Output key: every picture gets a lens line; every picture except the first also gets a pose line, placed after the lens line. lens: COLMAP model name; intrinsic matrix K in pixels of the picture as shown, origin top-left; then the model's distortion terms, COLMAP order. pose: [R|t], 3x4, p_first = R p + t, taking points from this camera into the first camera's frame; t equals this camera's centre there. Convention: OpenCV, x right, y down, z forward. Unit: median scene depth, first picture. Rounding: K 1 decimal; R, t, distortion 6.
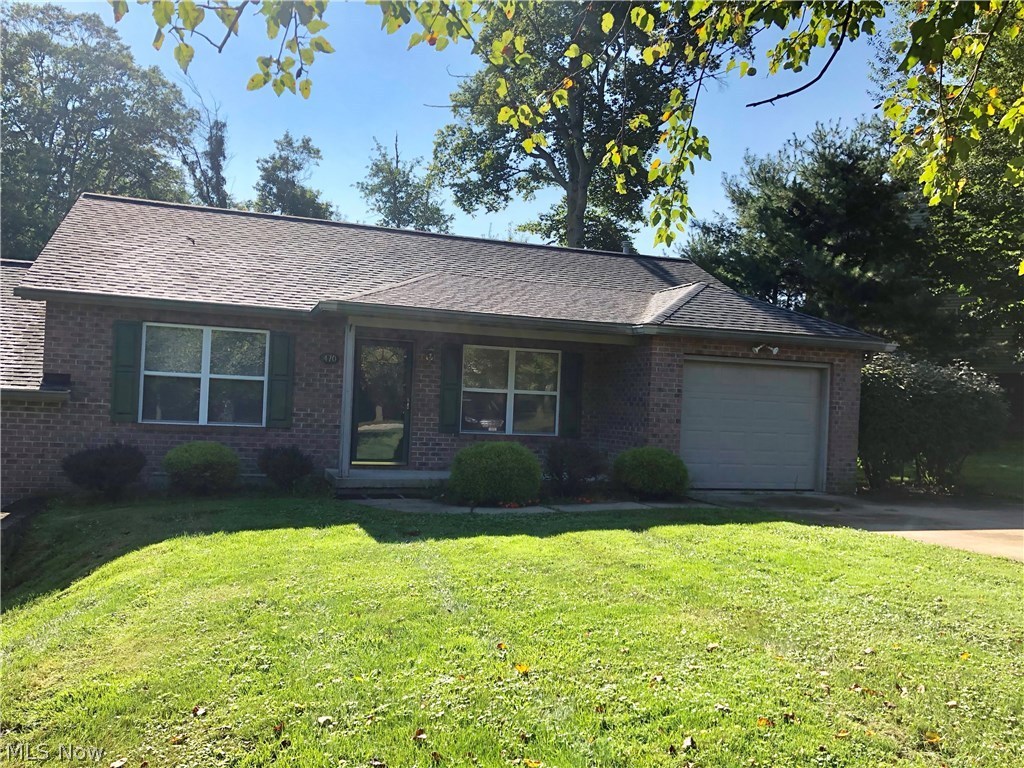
lens RADIAL K [[855.1, 0, 519.8], [0, 855.1, 399.5], [0, 0, 1]] dist [0.040322, -0.042365]
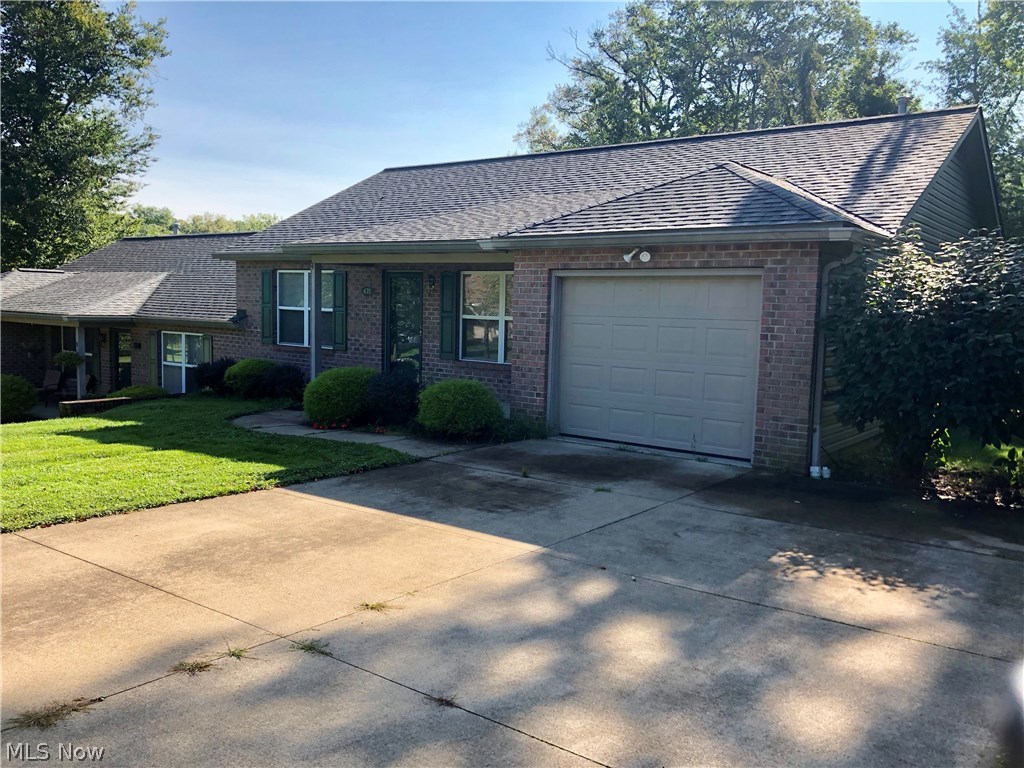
lens RADIAL K [[855.1, 0, 511.3], [0, 855.1, 385.3], [0, 0, 1]] dist [0.040322, -0.042365]
pose [[0.555371, 0.053668, -0.829869, 0.869805], [0.007160, 0.997570, 0.069305, -0.000180], [0.831572, -0.044432, 0.553637, 0.529411]]
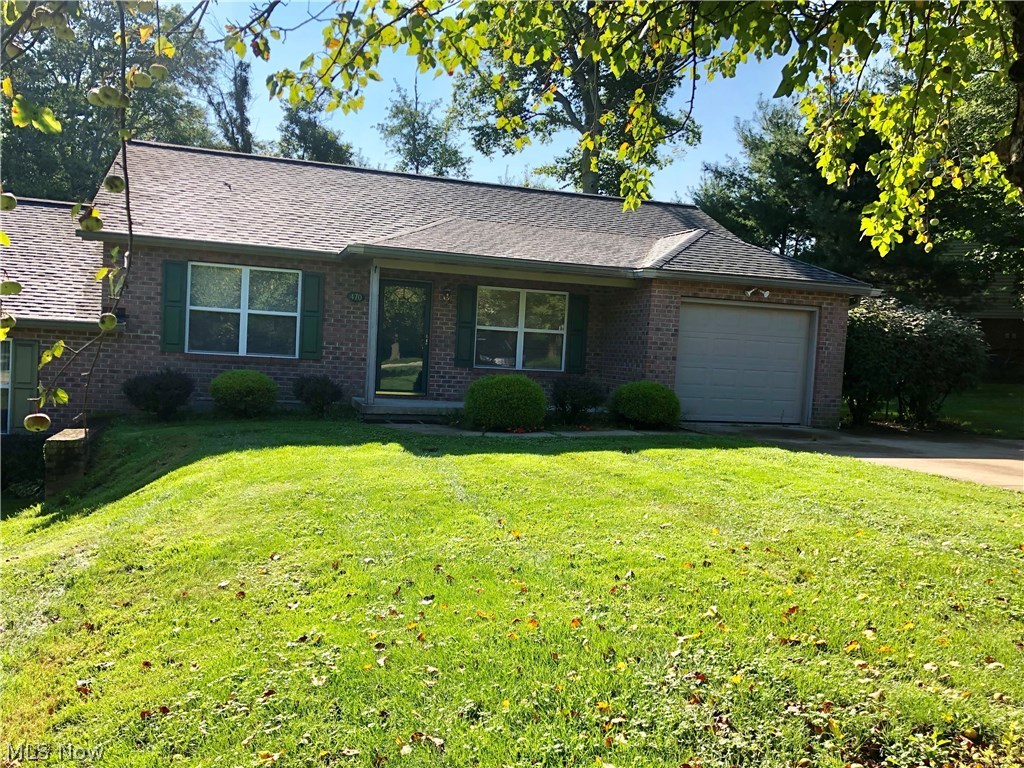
lens RADIAL K [[855.1, 0, 513.5], [0, 855.1, 390.4], [0, 0, 1]] dist [0.040322, -0.042365]
pose [[0.999560, 0.014113, -0.026091, 0.010066], [-0.012577, 0.998230, 0.058135, 0.005414], [0.026865, -0.057781, 0.997968, -0.096771]]
